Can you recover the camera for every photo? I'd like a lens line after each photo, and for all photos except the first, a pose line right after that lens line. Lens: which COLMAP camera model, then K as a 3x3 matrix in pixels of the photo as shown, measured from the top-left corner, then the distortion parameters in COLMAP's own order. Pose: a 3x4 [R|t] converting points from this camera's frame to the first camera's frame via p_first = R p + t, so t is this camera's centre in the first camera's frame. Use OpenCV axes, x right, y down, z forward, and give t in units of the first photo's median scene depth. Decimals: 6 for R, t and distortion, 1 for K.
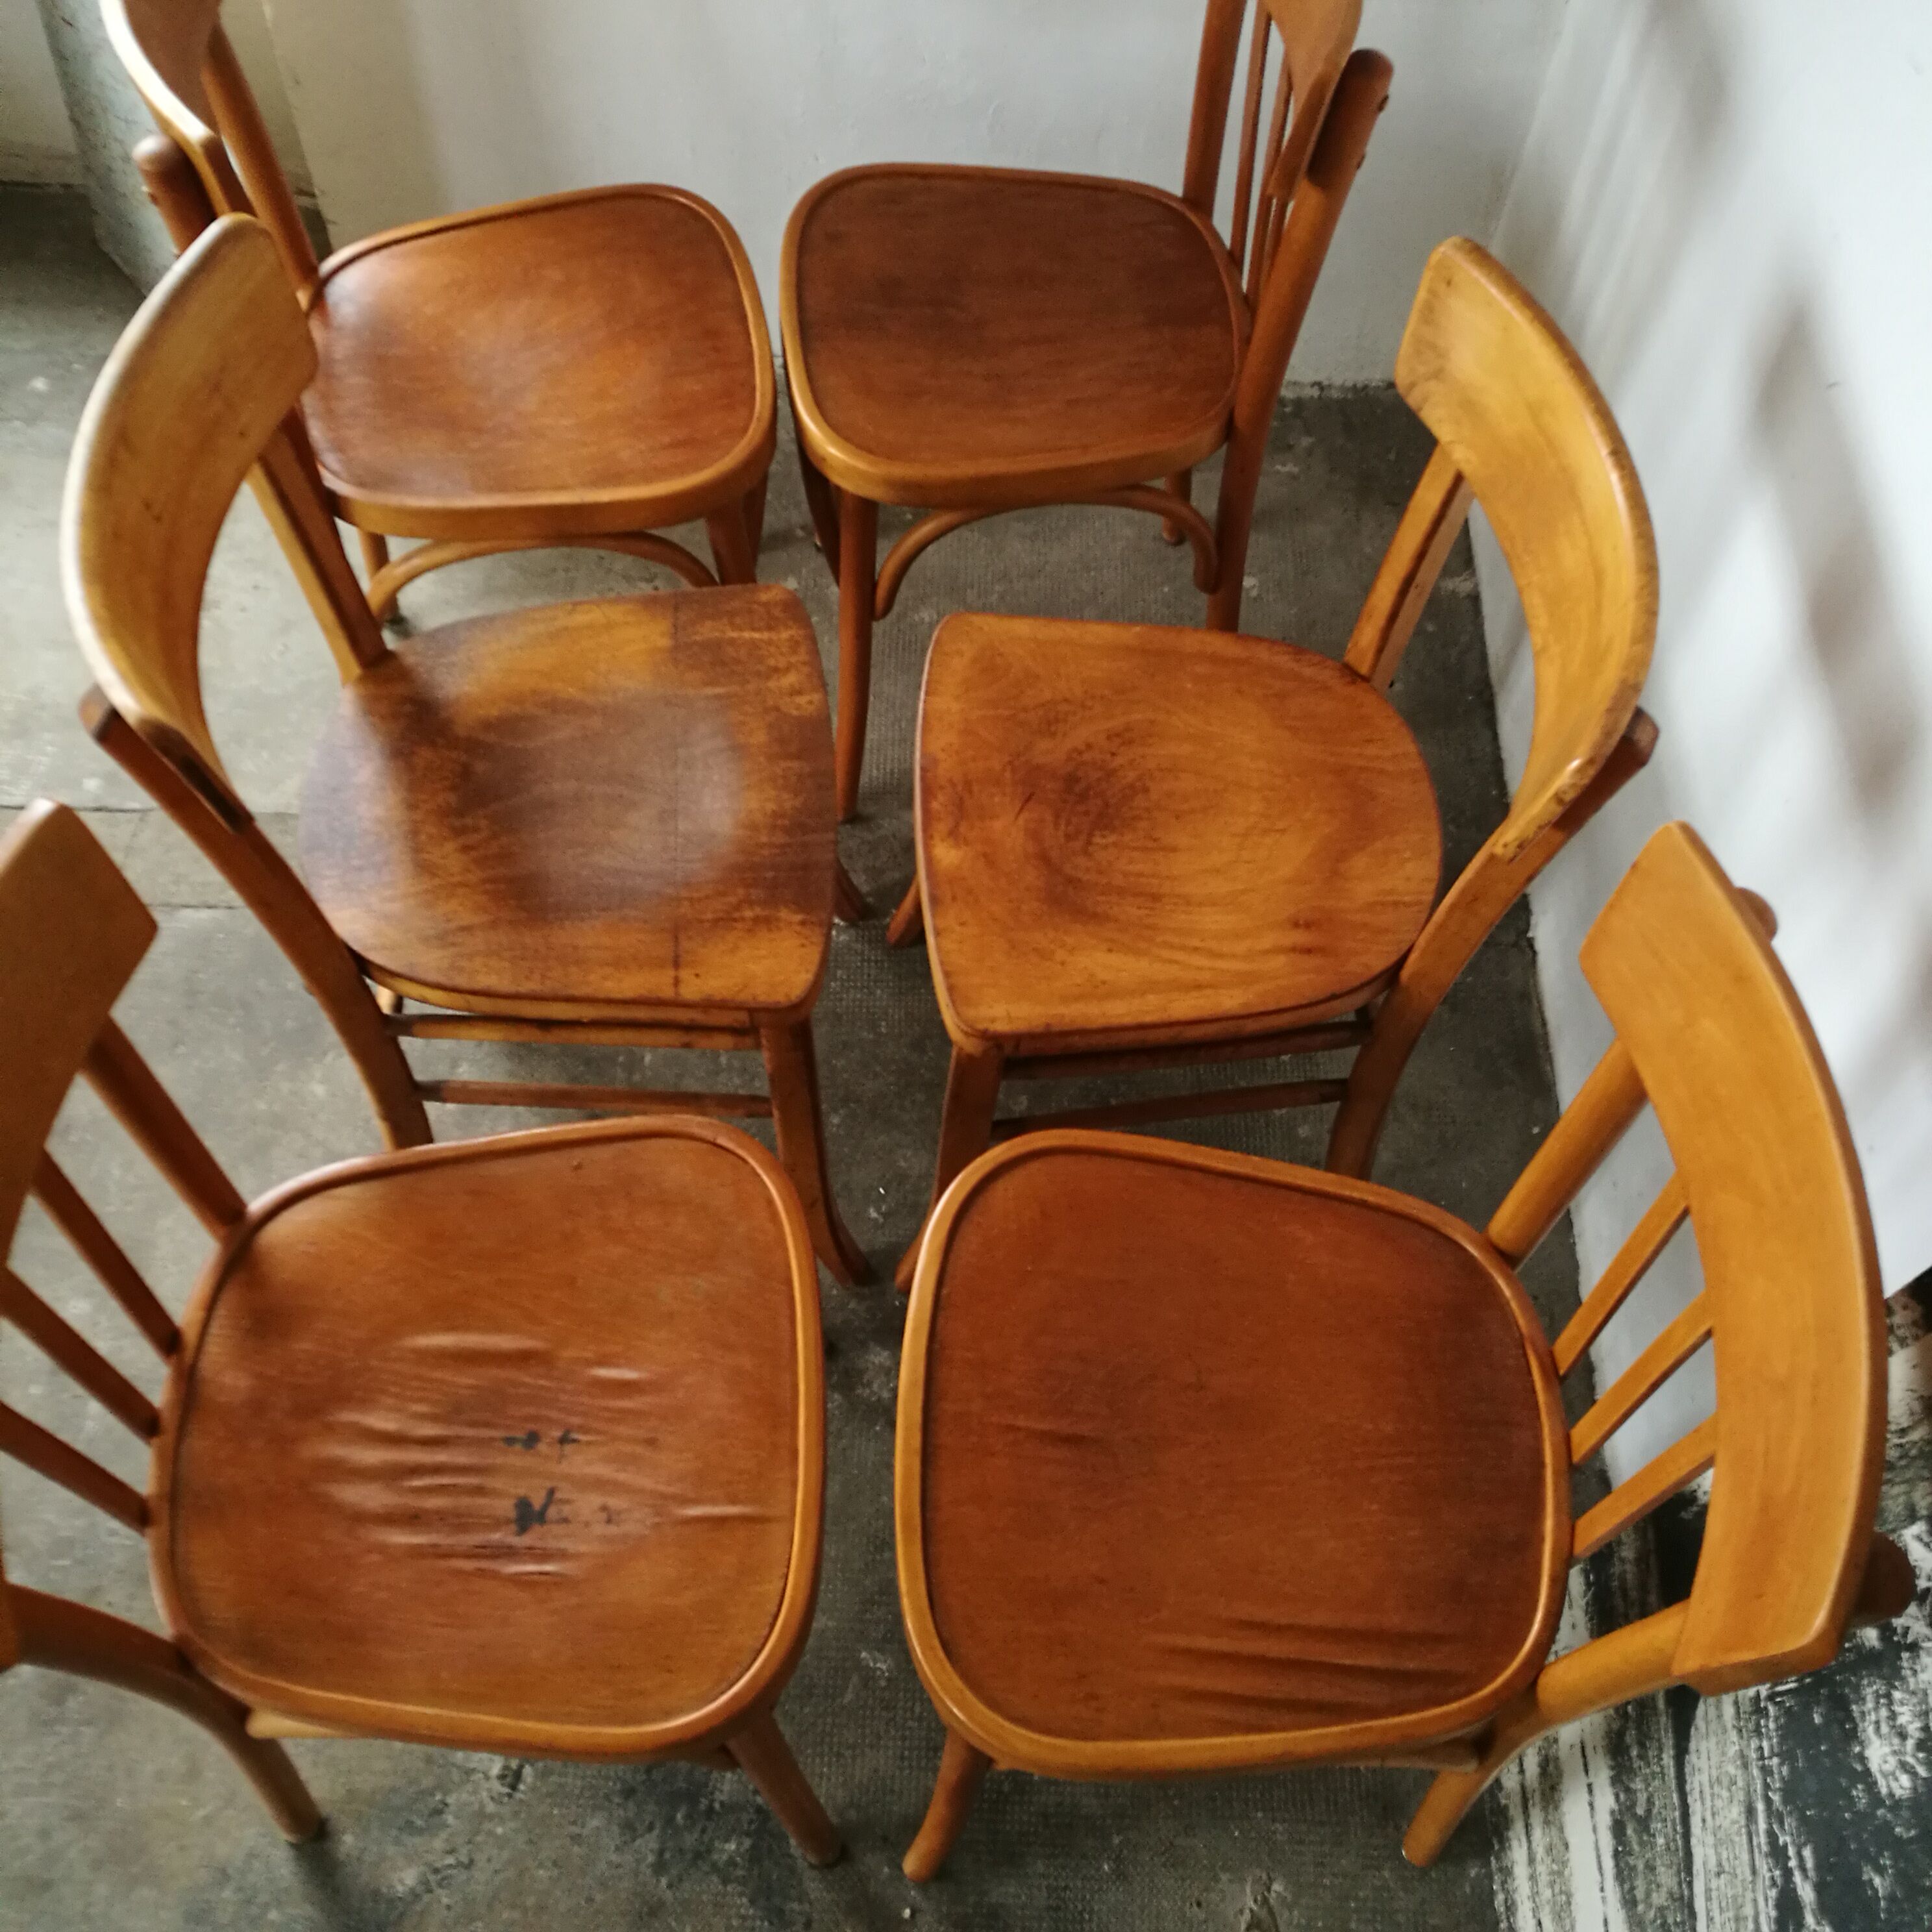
lens RADIAL K [[2162.2, 0, 975.5], [0, 2162.2, 981.4], [0, 0, 1]] dist [0.005784, 0.000000]
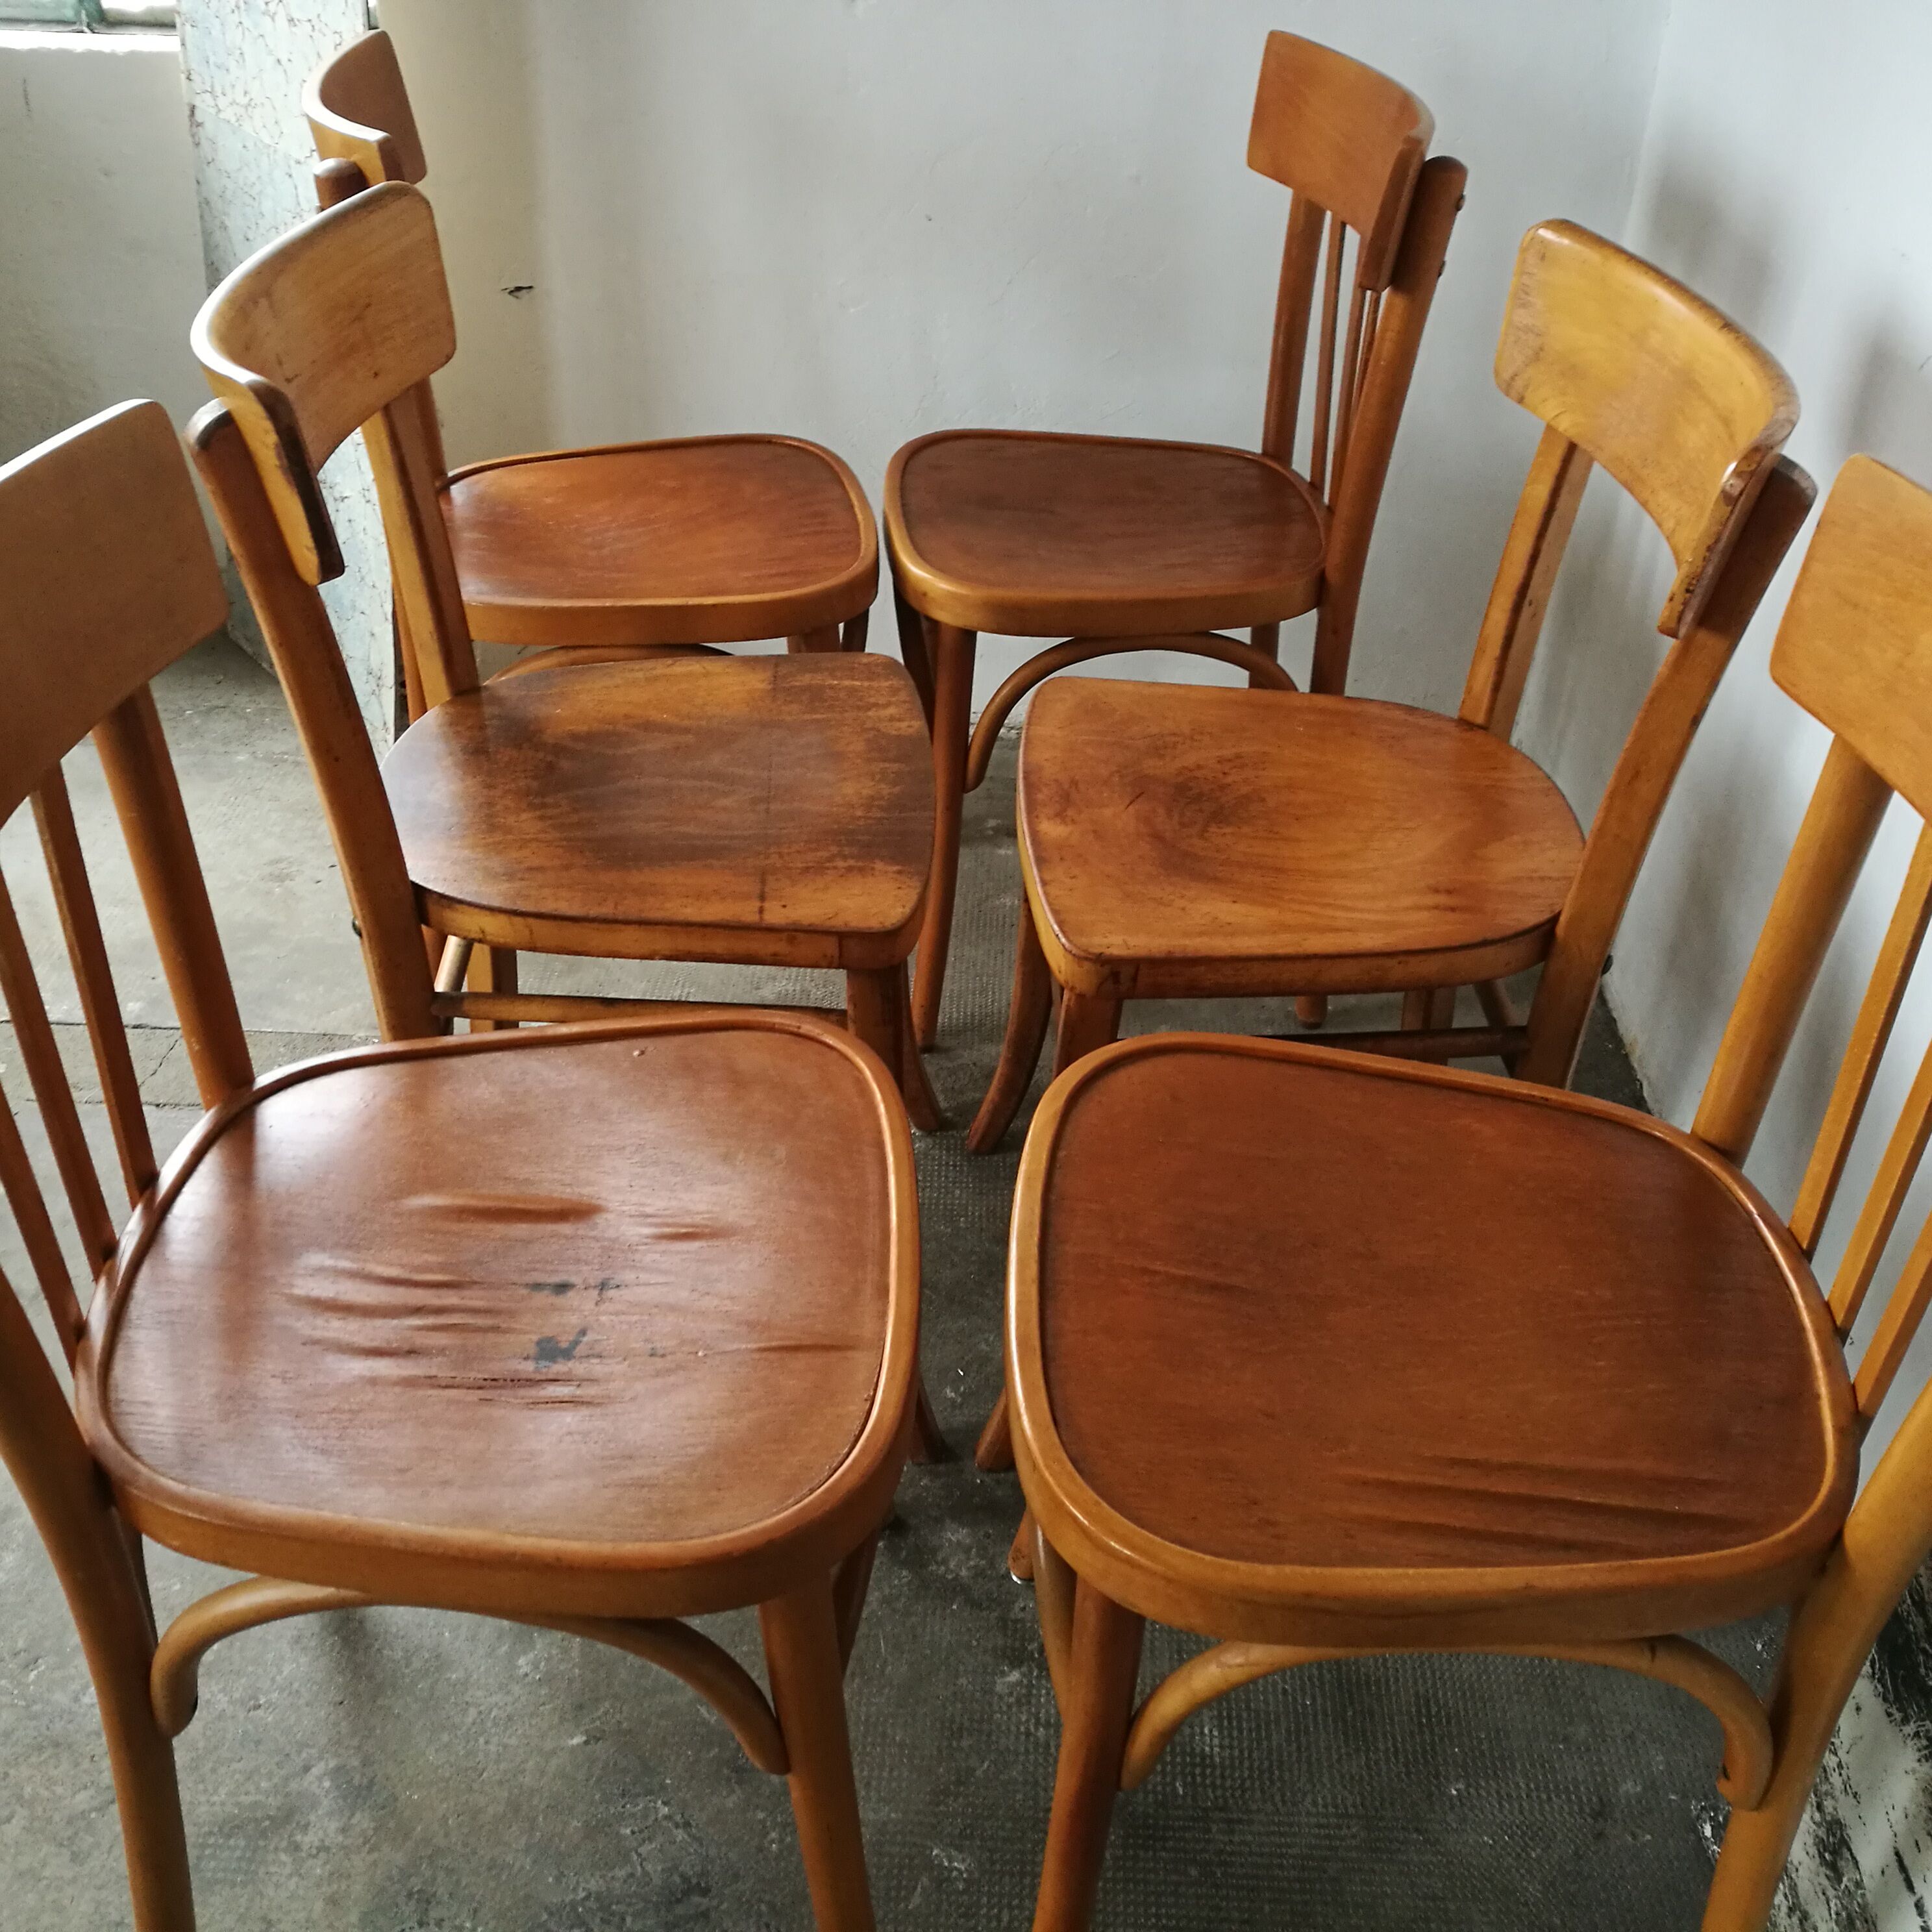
lens RADIAL K [[2162.2, 0, 965.9], [0, 2162.2, 969.3], [0, 0, 1]] dist [0.005784, 0.000000]
pose [[0.999774, 0.012059, -0.017528, -0.034045], [-0.018458, 0.901338, -0.432723, 0.398268], [0.010580, 0.432948, 0.901357, 0.179879]]
